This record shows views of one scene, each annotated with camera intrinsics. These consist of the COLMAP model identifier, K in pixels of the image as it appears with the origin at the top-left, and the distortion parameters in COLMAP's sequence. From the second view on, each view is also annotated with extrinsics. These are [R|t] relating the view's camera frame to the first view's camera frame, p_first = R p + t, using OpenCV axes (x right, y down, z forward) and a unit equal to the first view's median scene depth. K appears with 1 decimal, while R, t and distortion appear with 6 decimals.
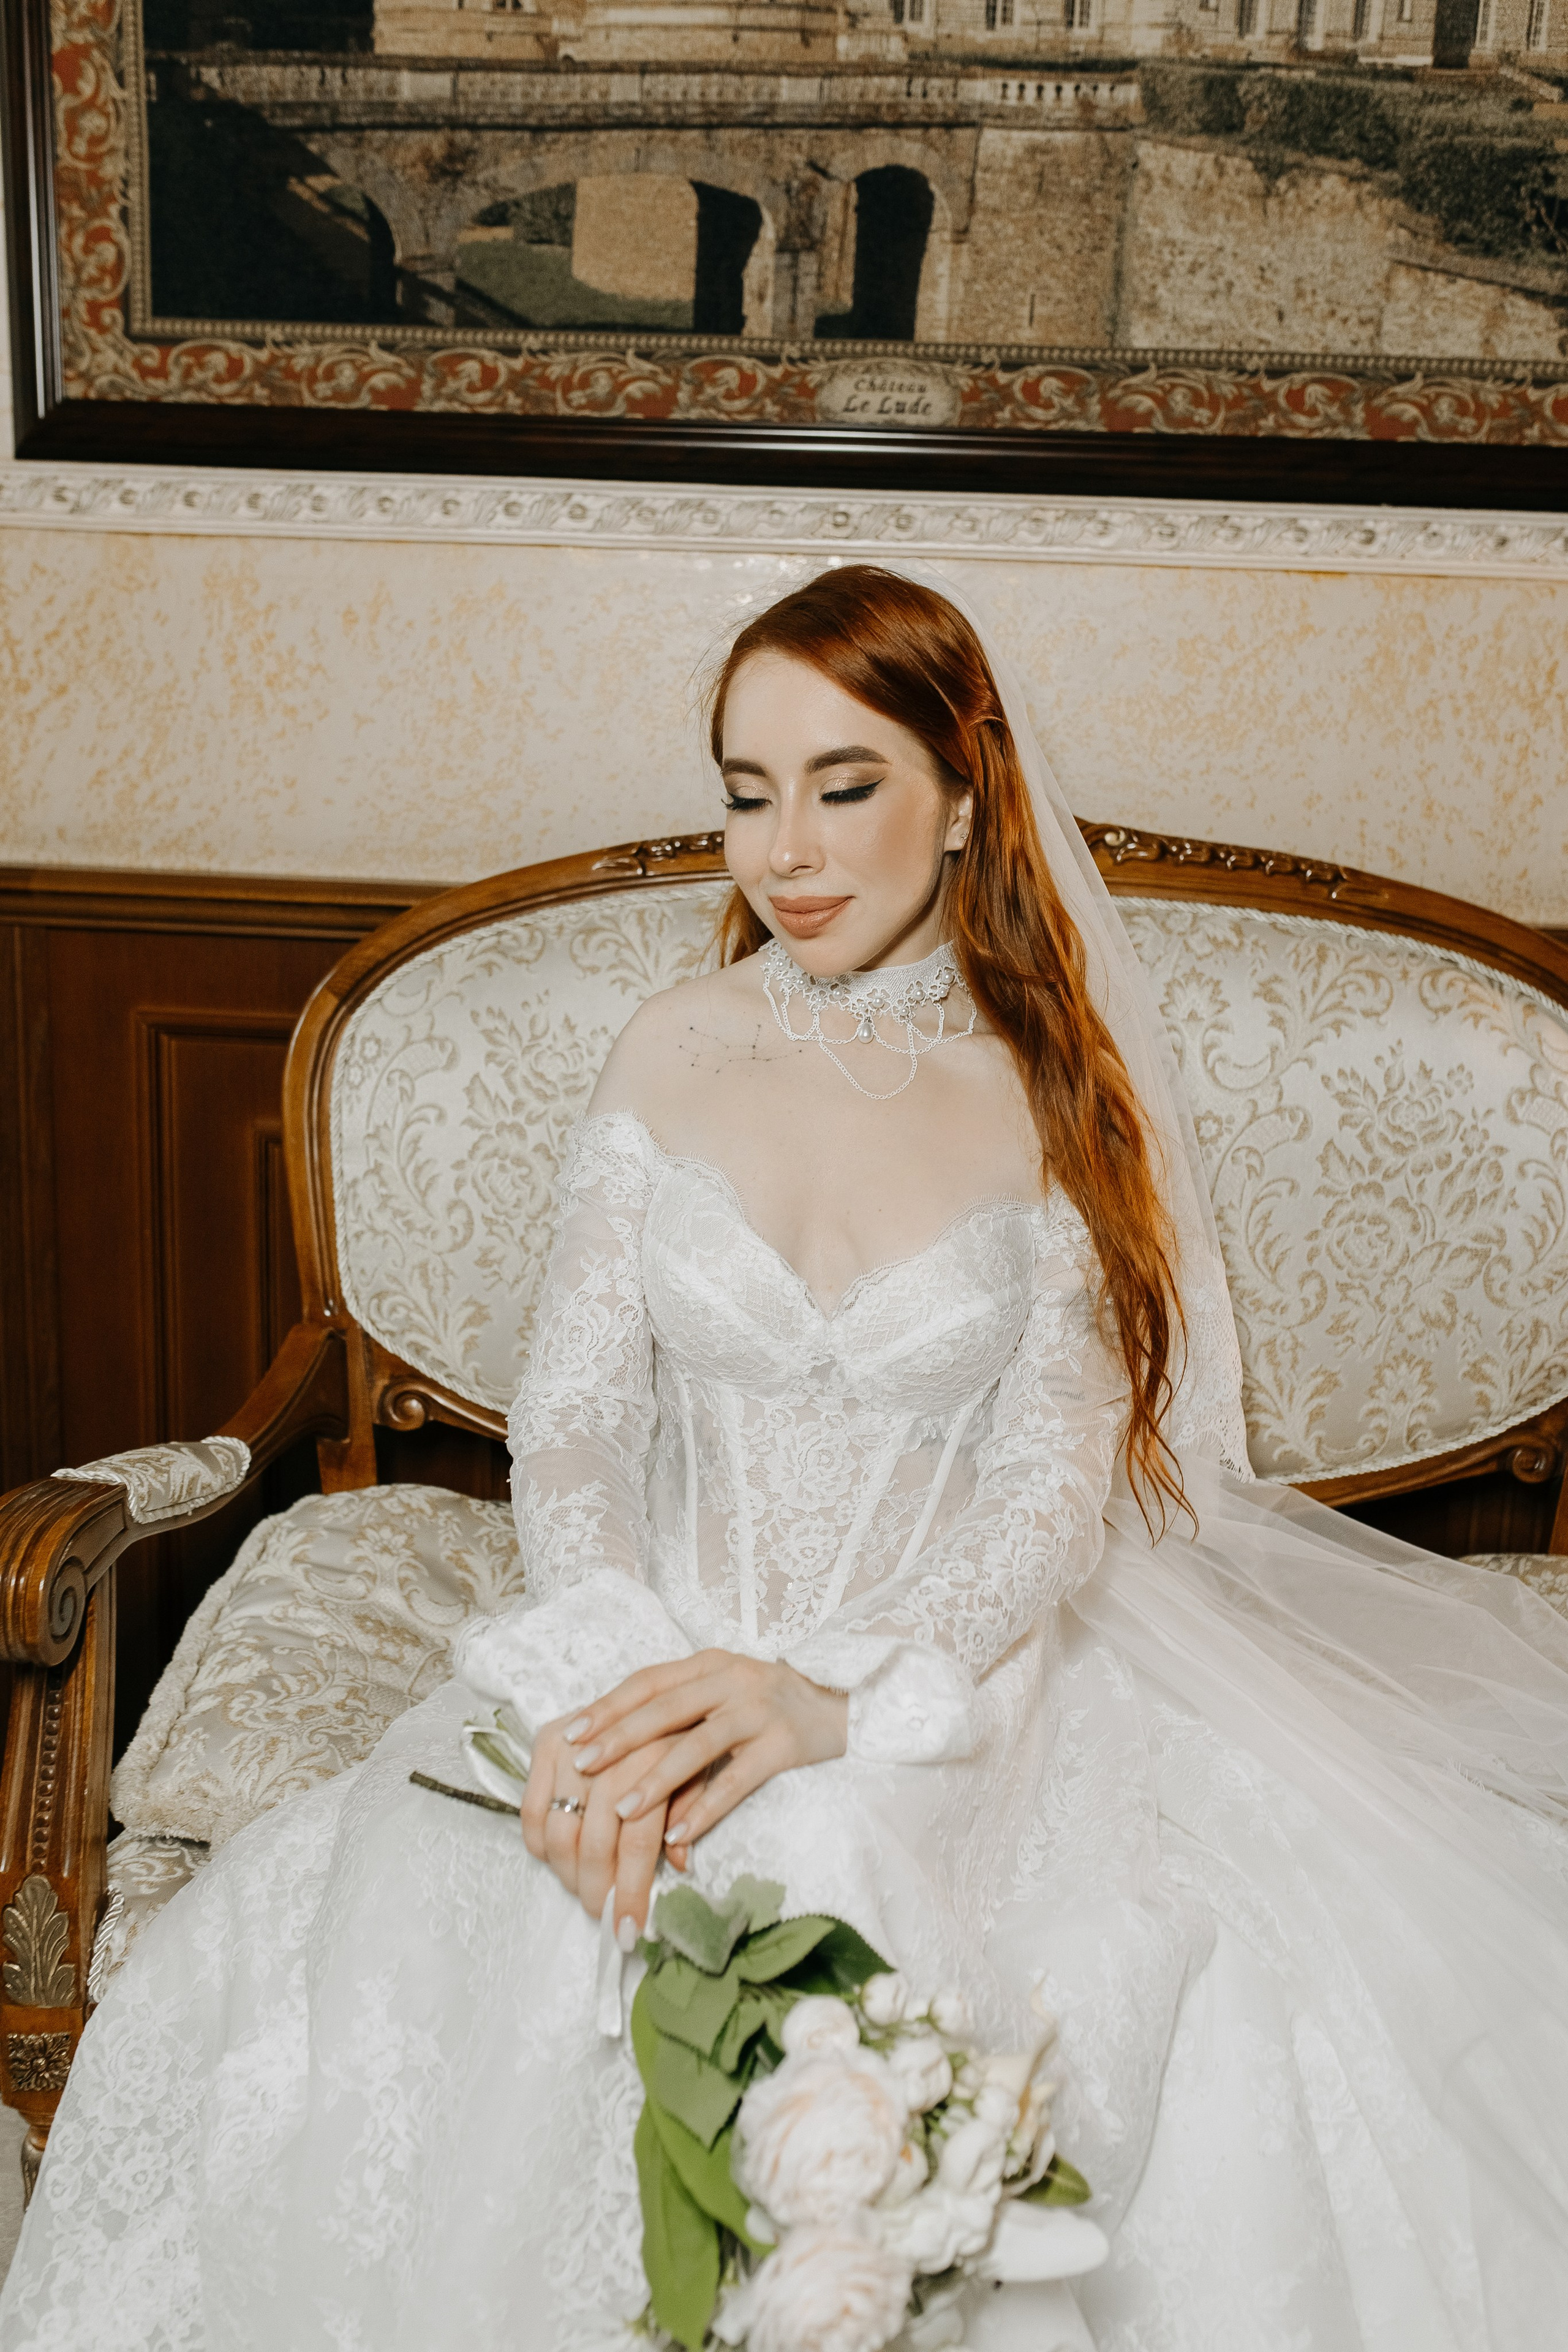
lens RADIAL K [[2306.1, 0, 766.8], [0, 2306.1, 1171.8], [0, 0, 1]] dist [0.001190, 0.000000]
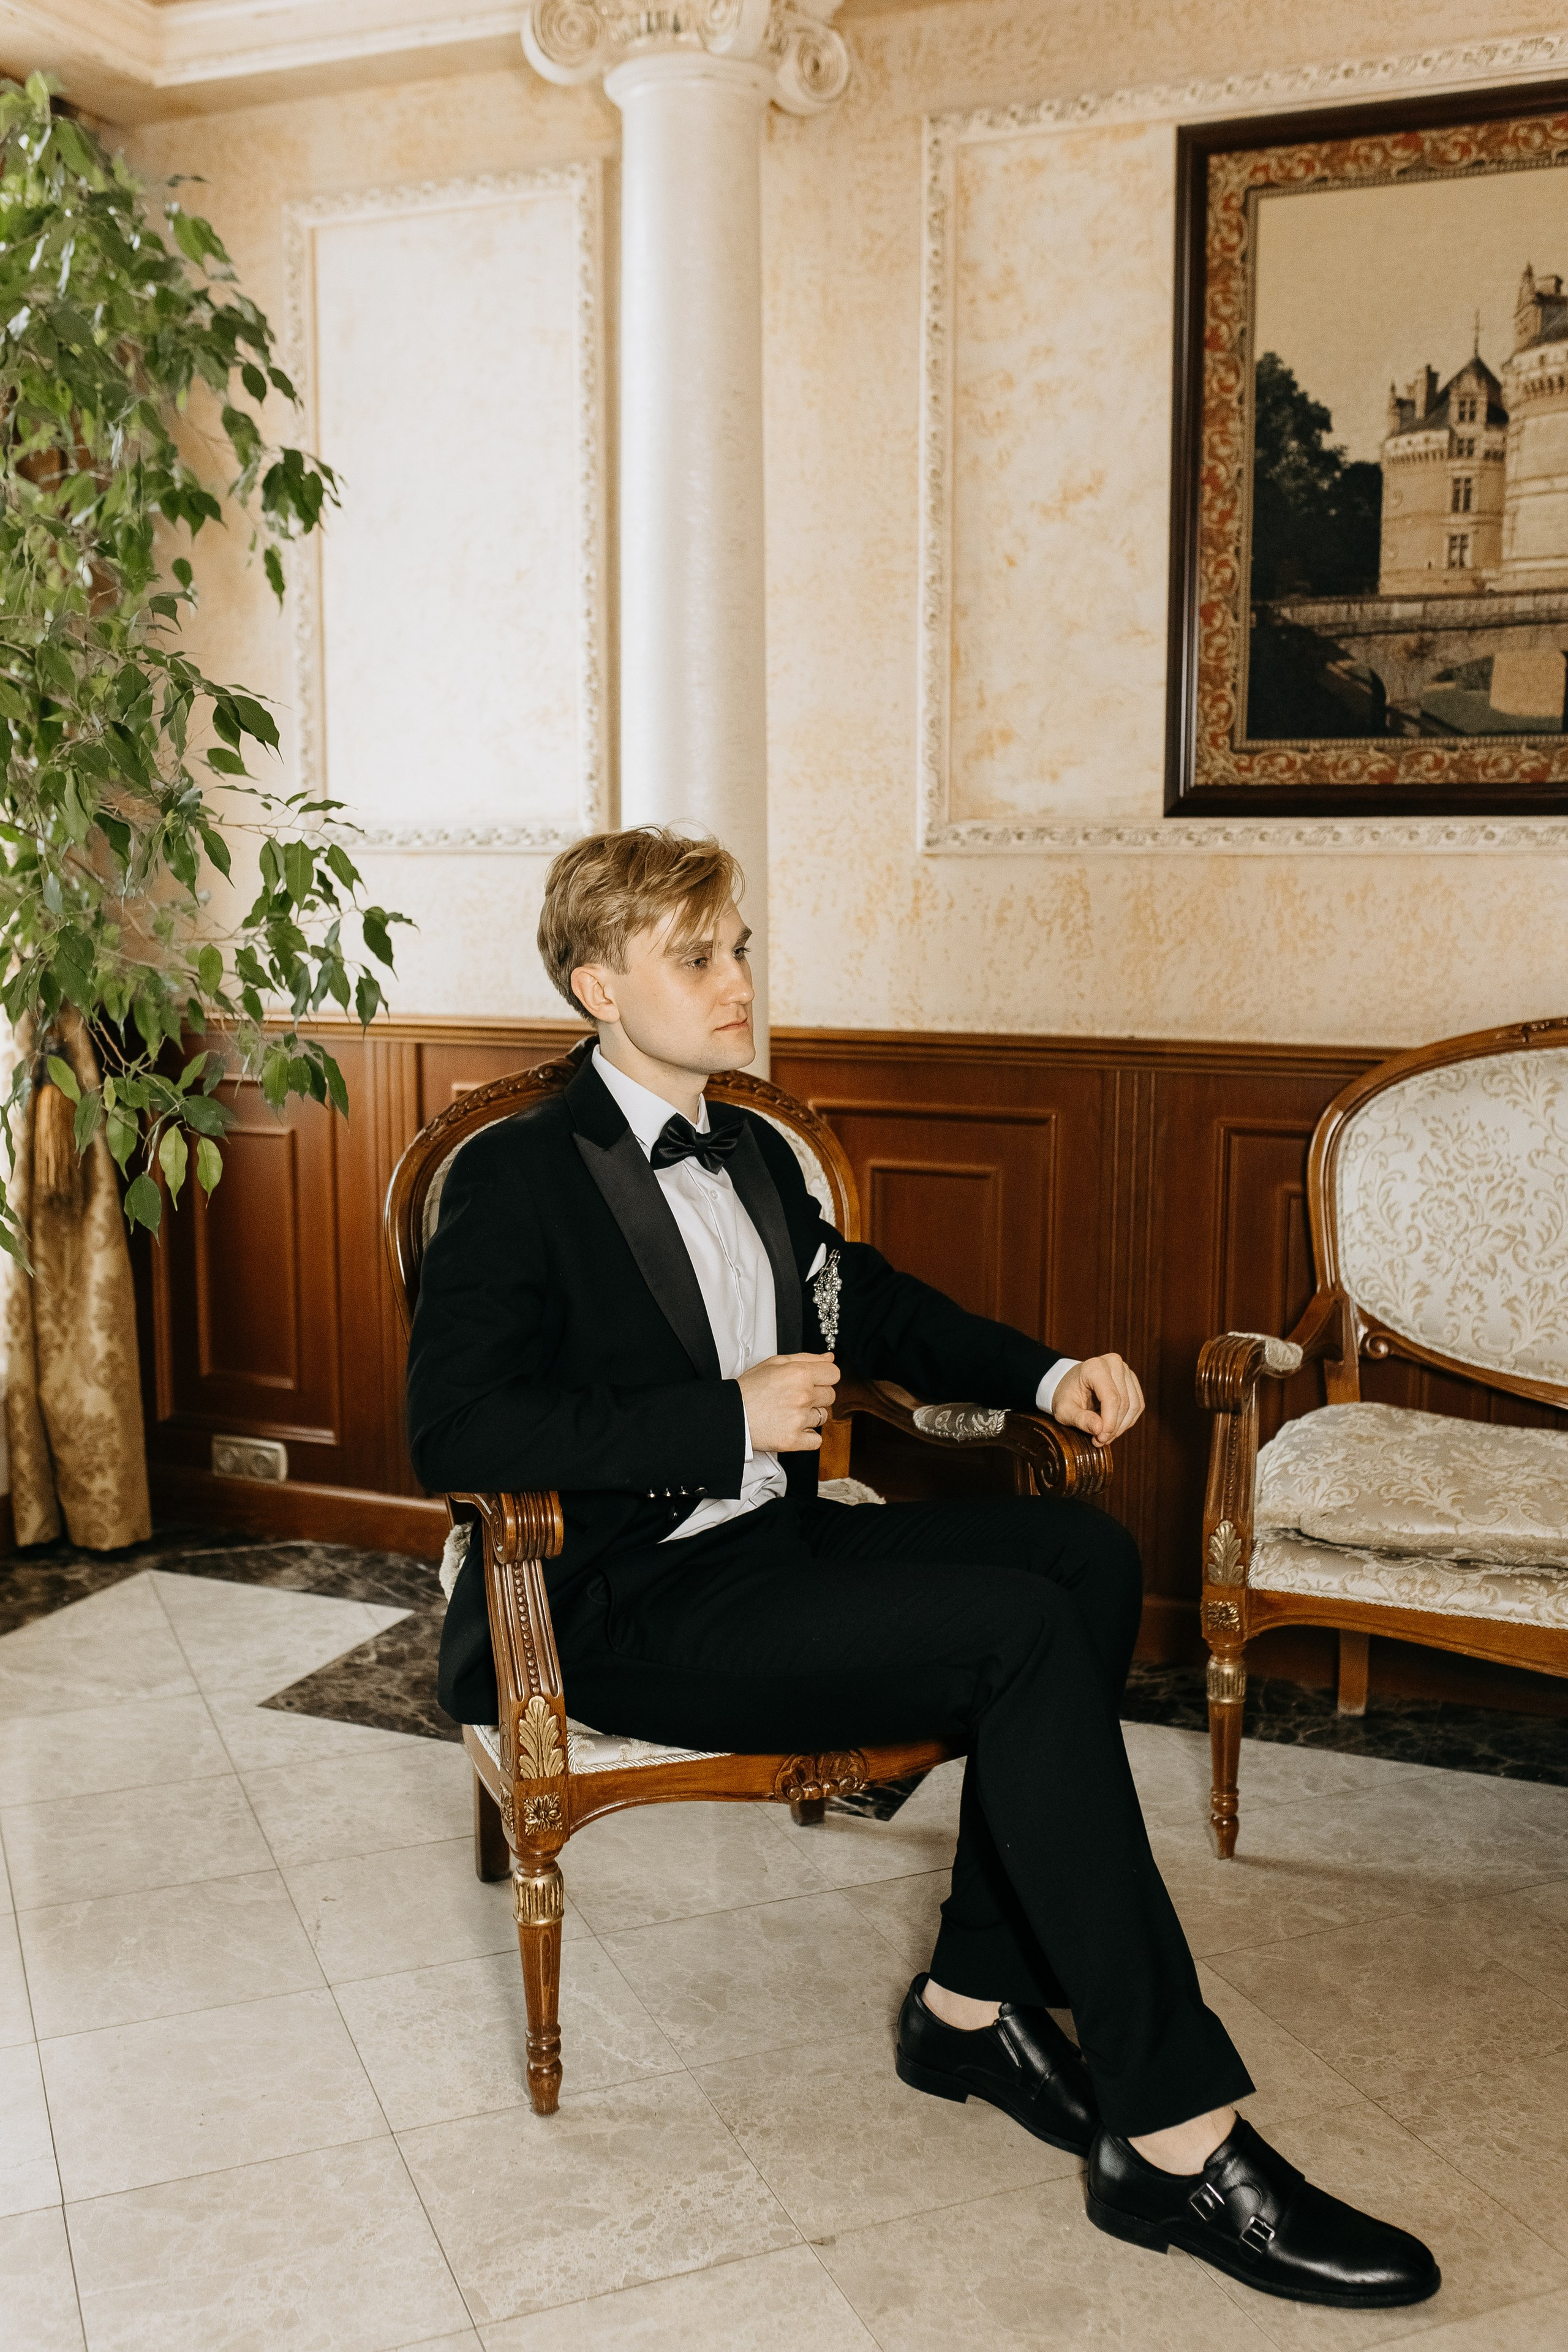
lens RADIAL K [[2306.1, 0, 741.6], [0, 2306.1, 1193.8], [0, 0, 1]] dist [0.001190, 0.000000]
pose [[0.941998, 0.012620, -0.335381, -0.026659], [-0.036592, 0.997197, -0.065255, 0.122472], [0.333617, 0.073742, 0.939820, -0.830842]]
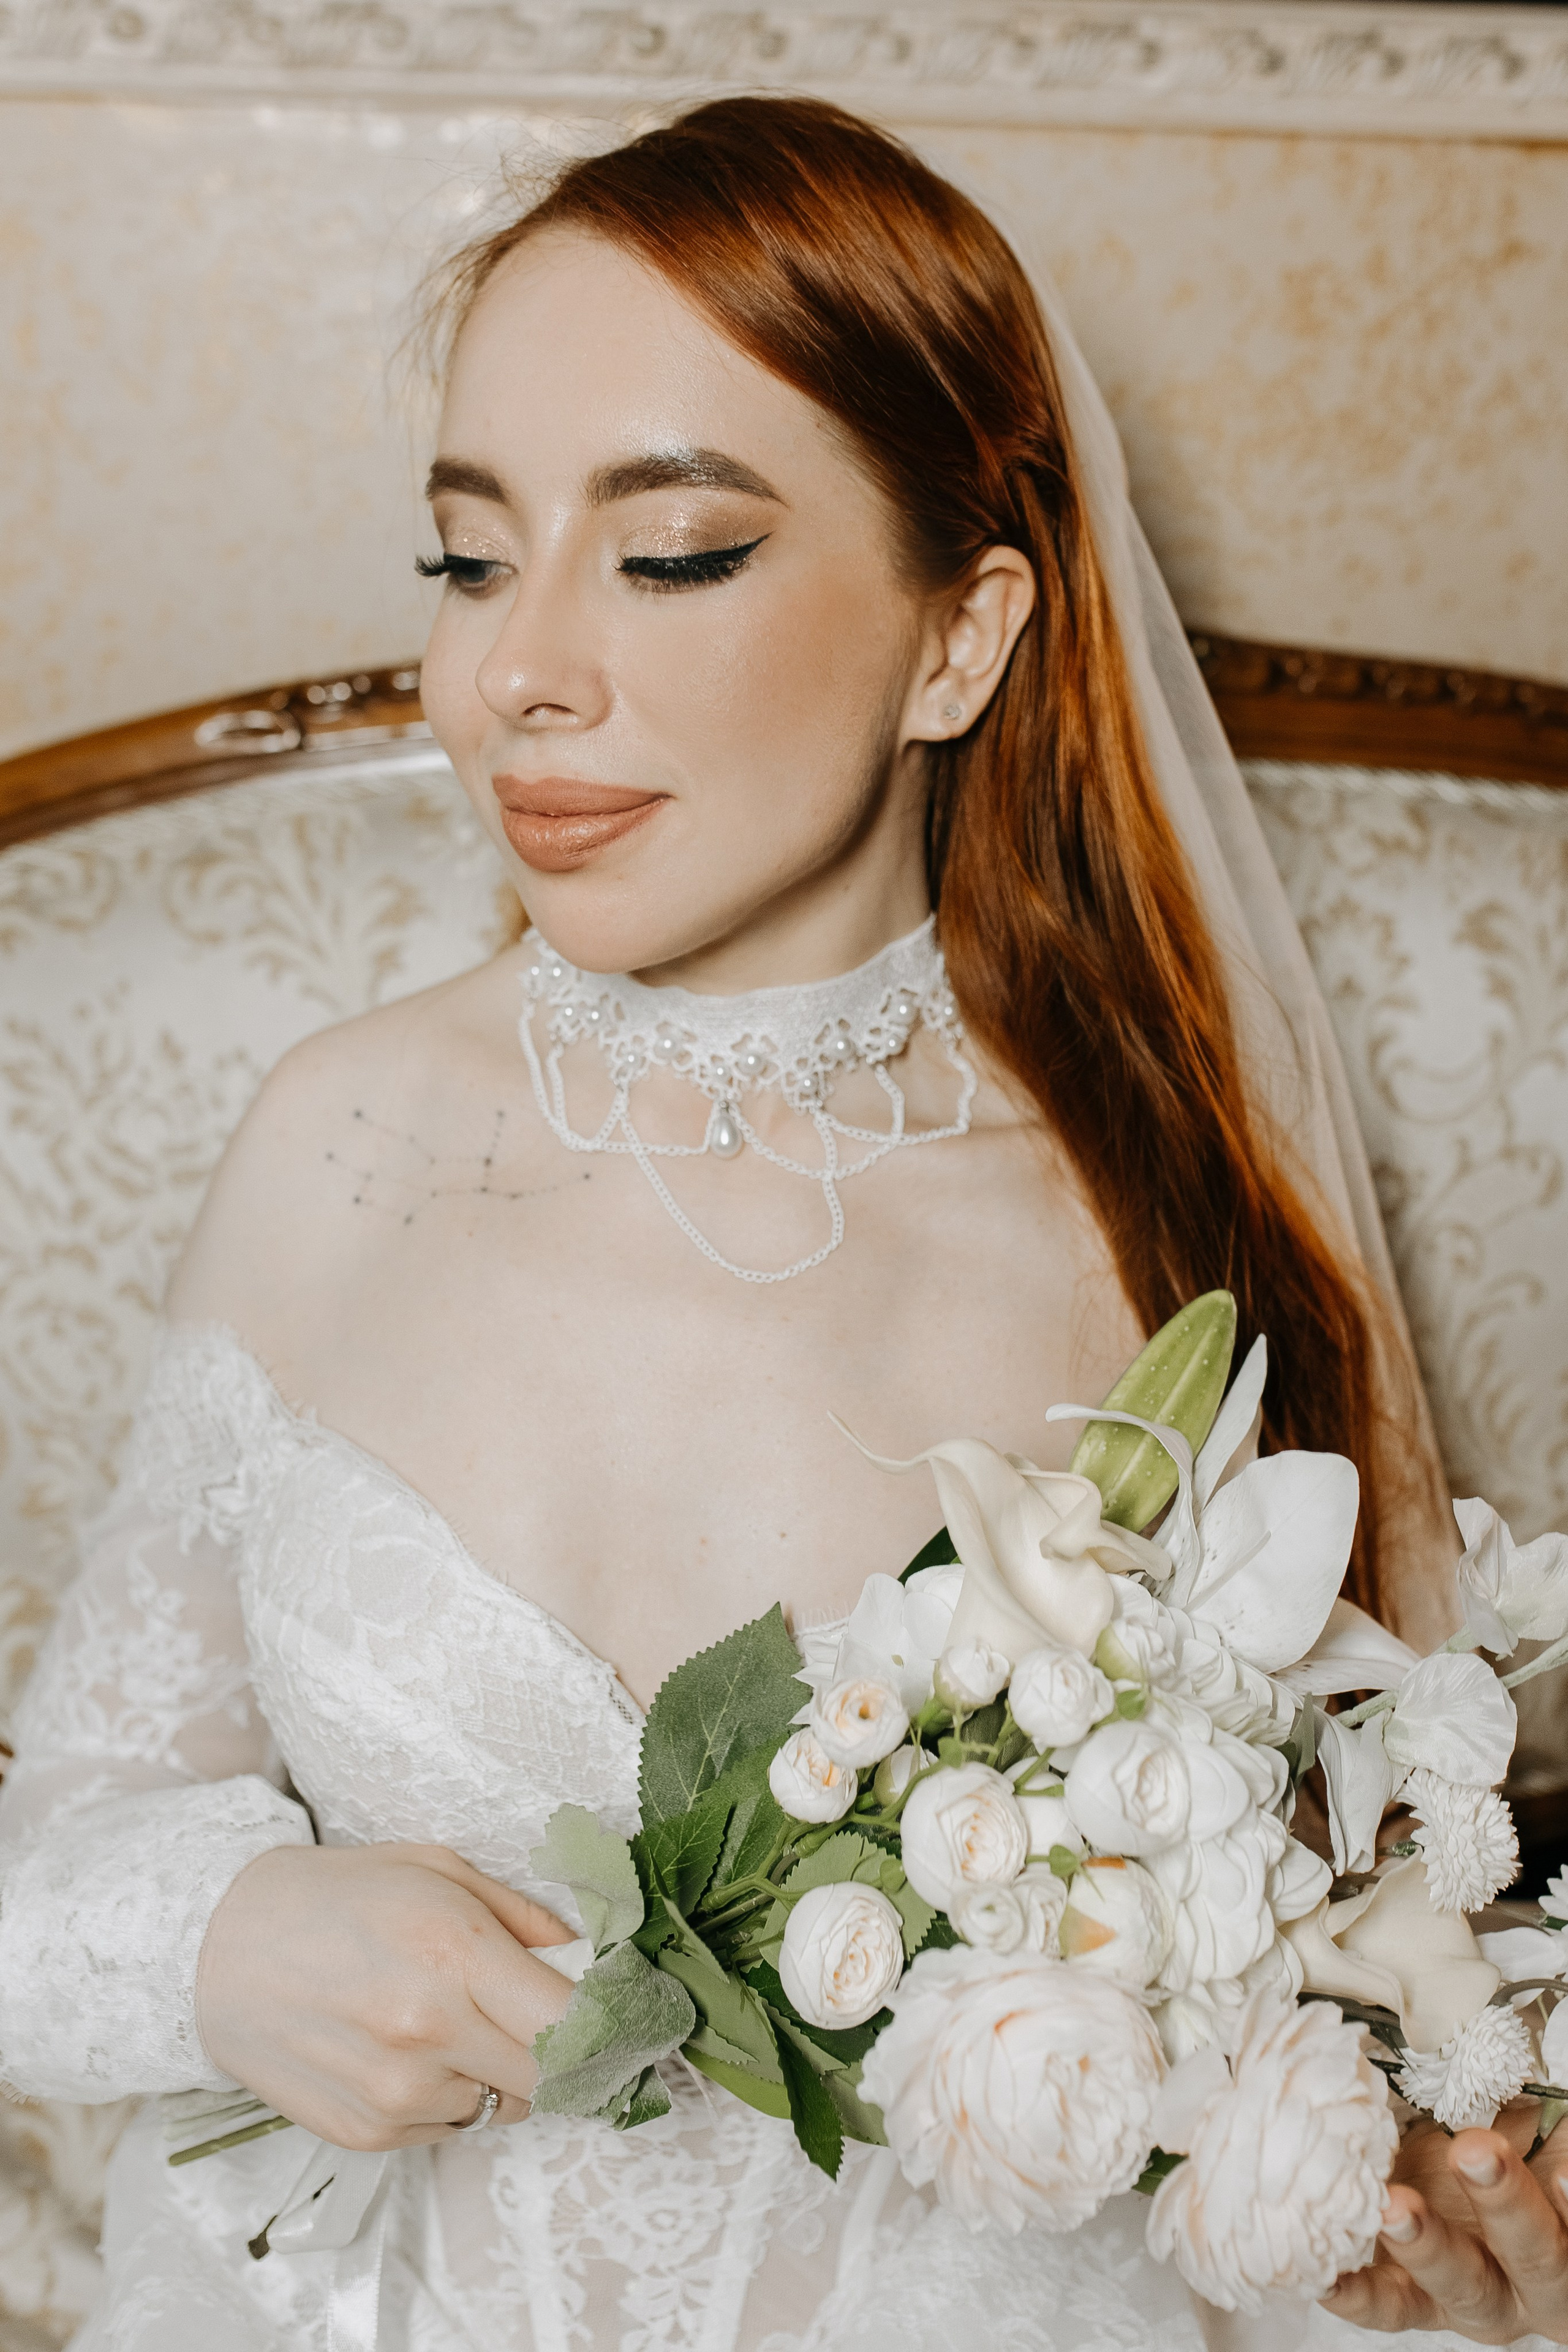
lens RADIAL K [[2464.2, 0, 837.6], [0, 2464.2, 1143.9], [0, 0, 1]] dist [0.000865, 0.000000]
pose [[0.992579, -0.050553, 0.110597, 0.000572], [0.040297, 0.994842, 0.093088, -0.088016], [-0.114732, -0.087940, 0.989496, 0.435149]]
